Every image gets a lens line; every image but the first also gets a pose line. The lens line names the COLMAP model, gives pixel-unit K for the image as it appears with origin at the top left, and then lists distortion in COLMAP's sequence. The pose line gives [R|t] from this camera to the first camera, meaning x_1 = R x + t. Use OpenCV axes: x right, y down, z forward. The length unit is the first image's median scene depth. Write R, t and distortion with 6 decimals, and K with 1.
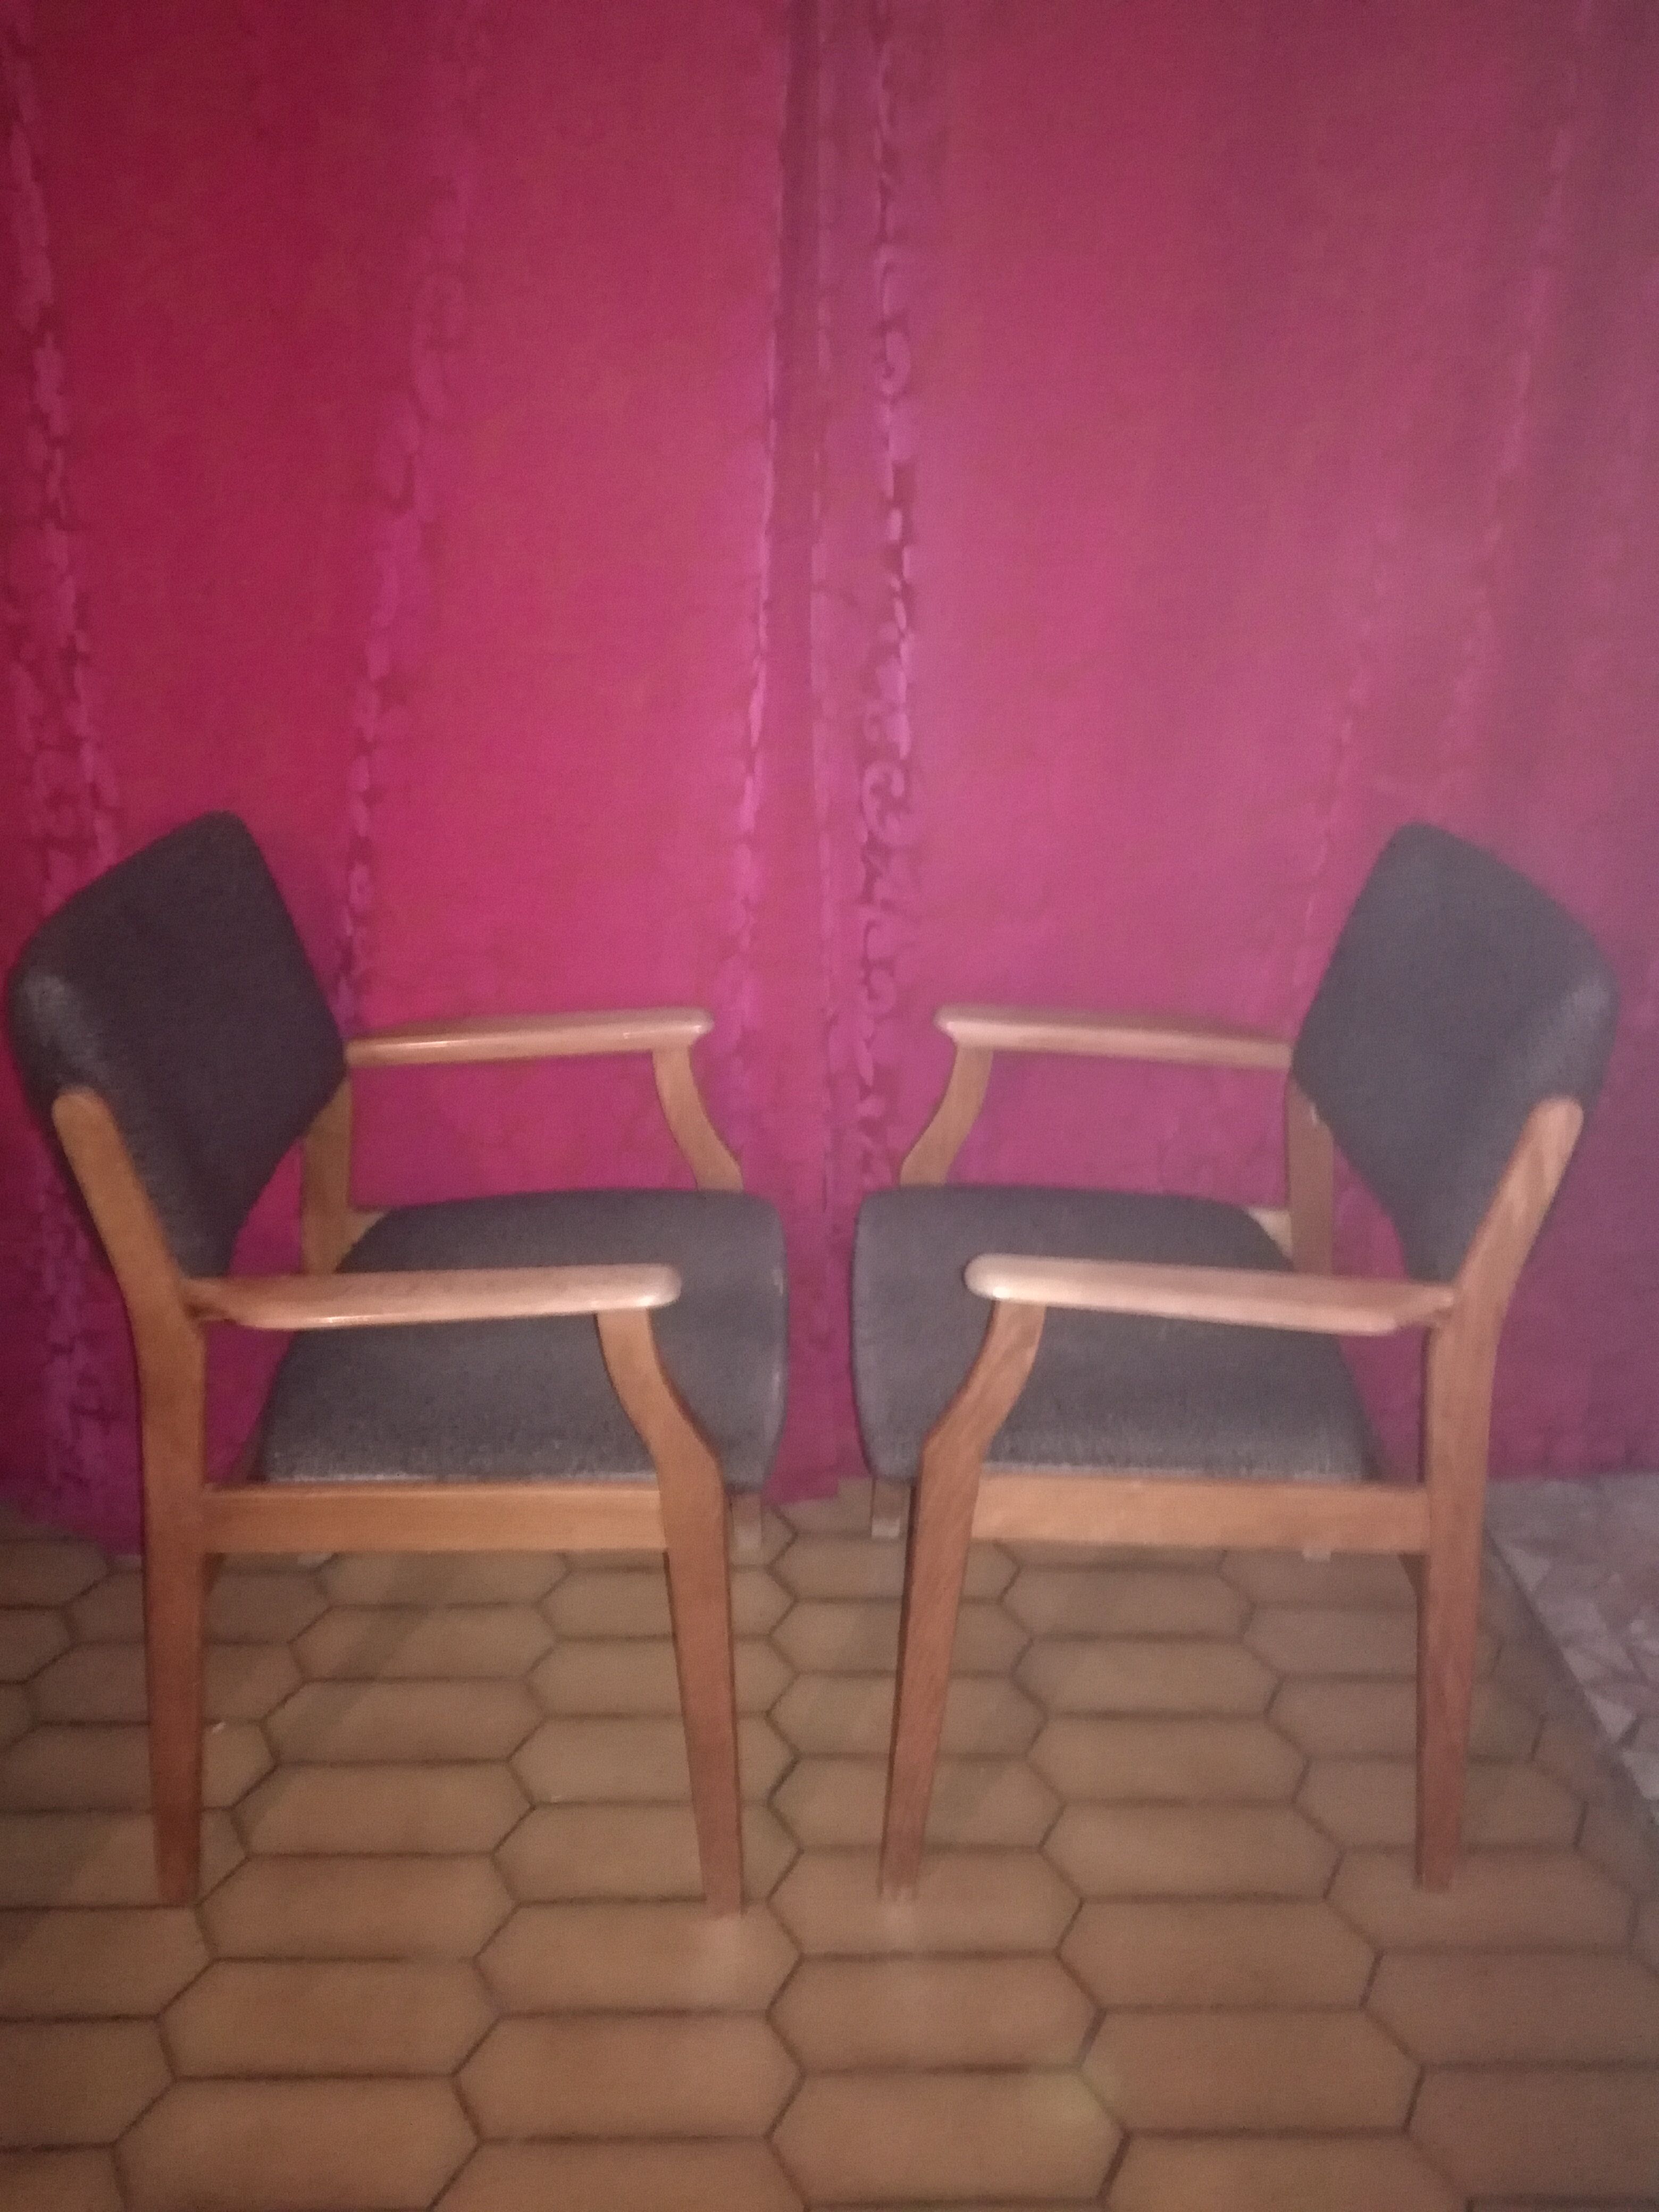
lens RADIAL K [[1750.1, 0, 804.3], [0, 1750.1, 1104.3], [0, 0, 1]] dist [0.058621, -0.079256]
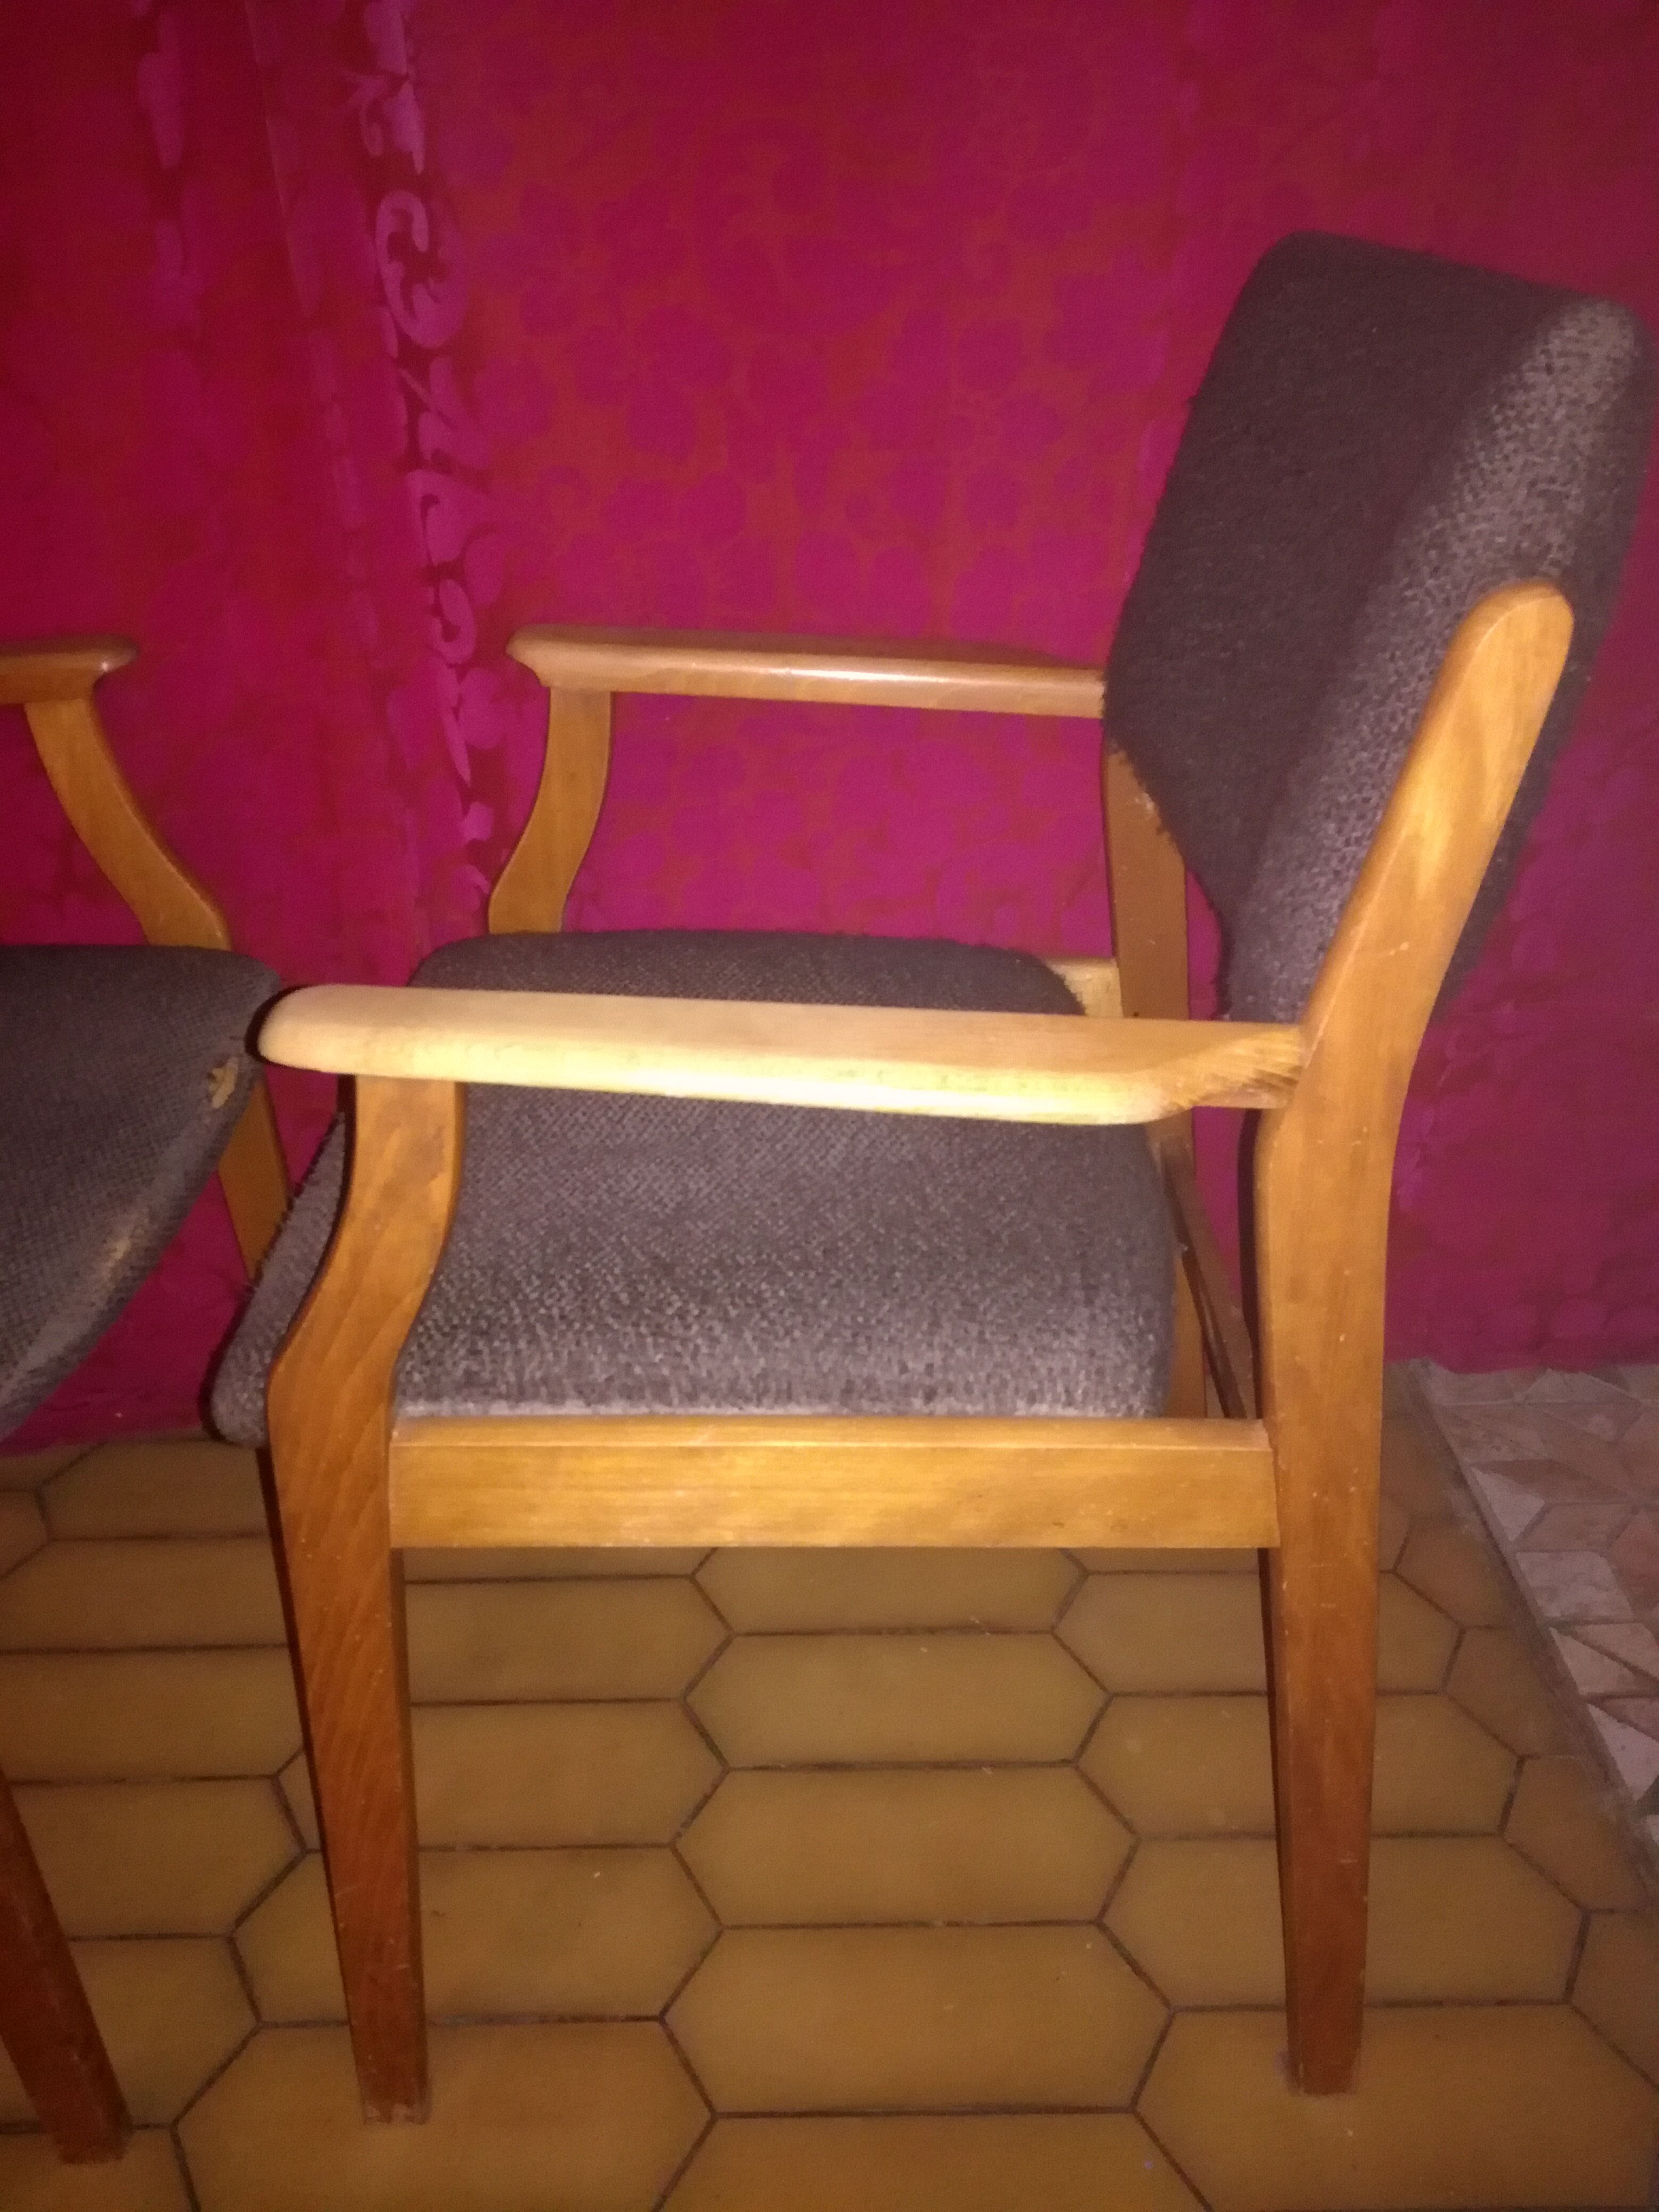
lens RADIAL K [[1750.1, 0, 817.8], [0, 1750.1, 1110.2], [0, 0, 1]] dist [0.058621, -0.079256]
pose [[0.999629, -0.022560, -0.015294, 0.216741], [0.023674, 0.996742, 0.077109, 0.076523], [0.013505, -0.077443, 0.996905, 0.461440]]
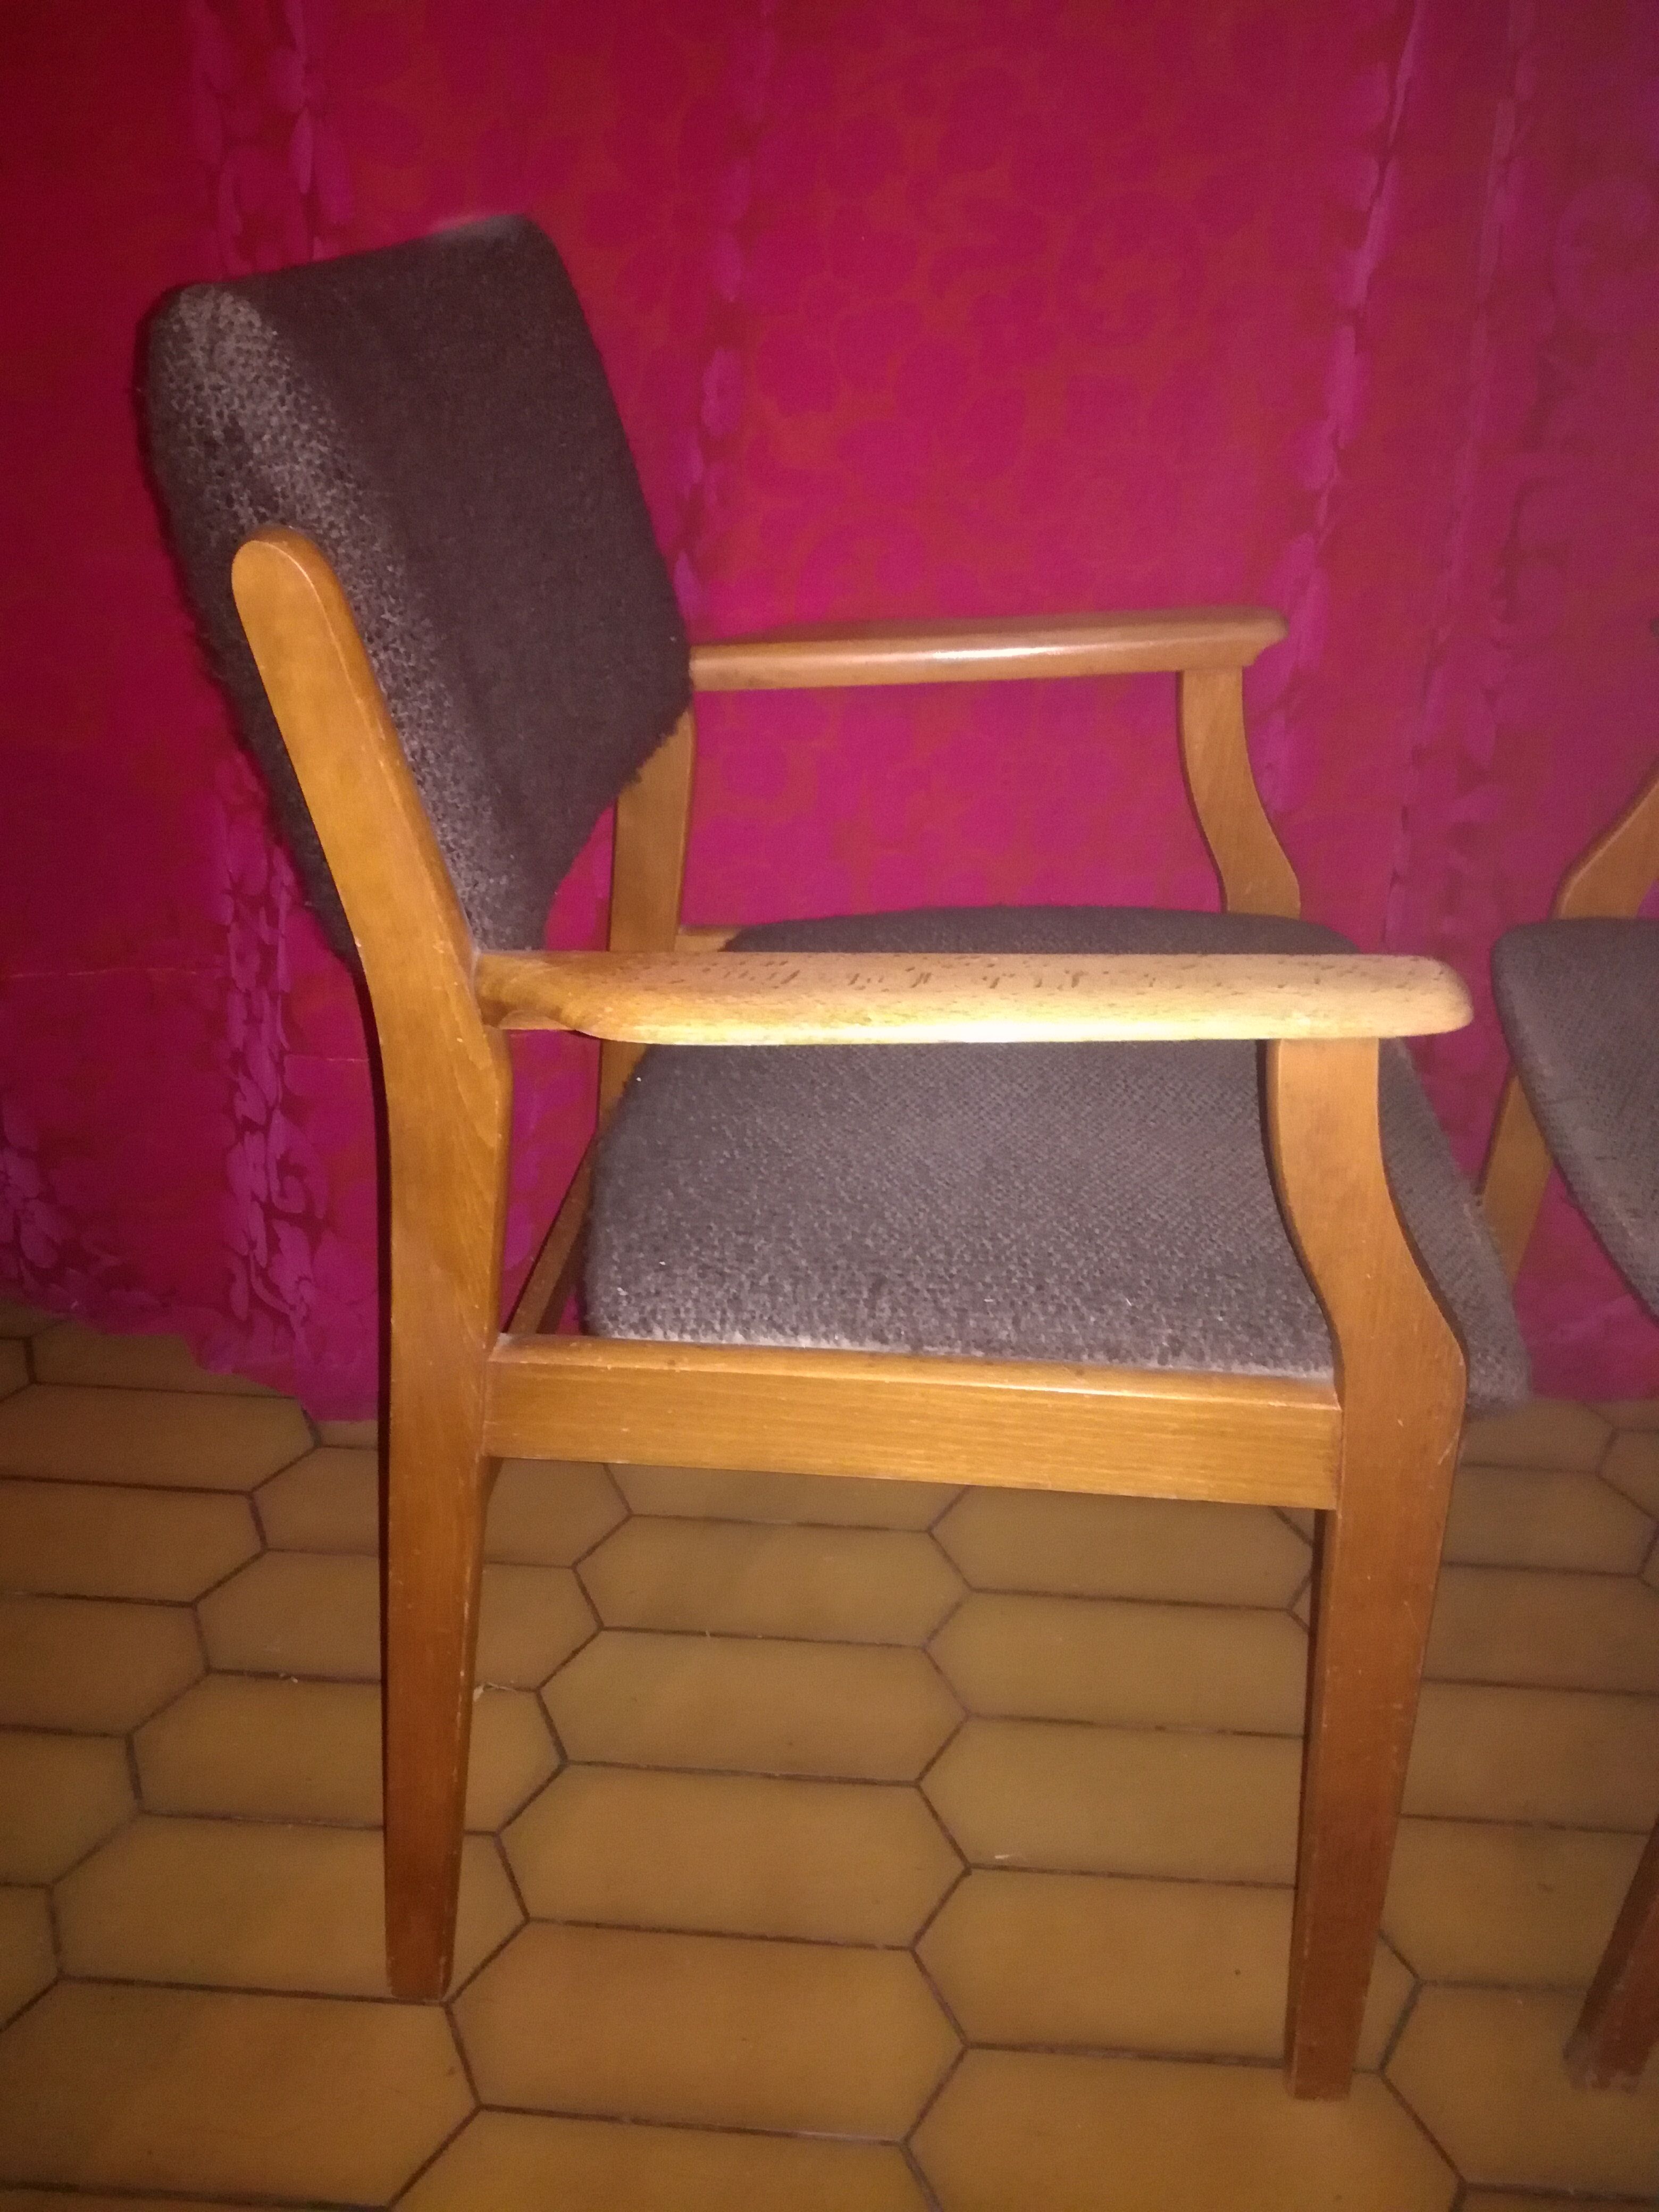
lens RADIAL K [[1750.1, 0, 814.1], [0, 1750.1, 1094.3], [0, 0, 1]] dist [0.058621, -0.079256]
pose [[0.994654, 0.042150, -0.094267, -0.174043], [-0.035580, 0.996890, 0.070316, 0.088973], [0.096938, -0.066586, 0.993061, 0.426147]]
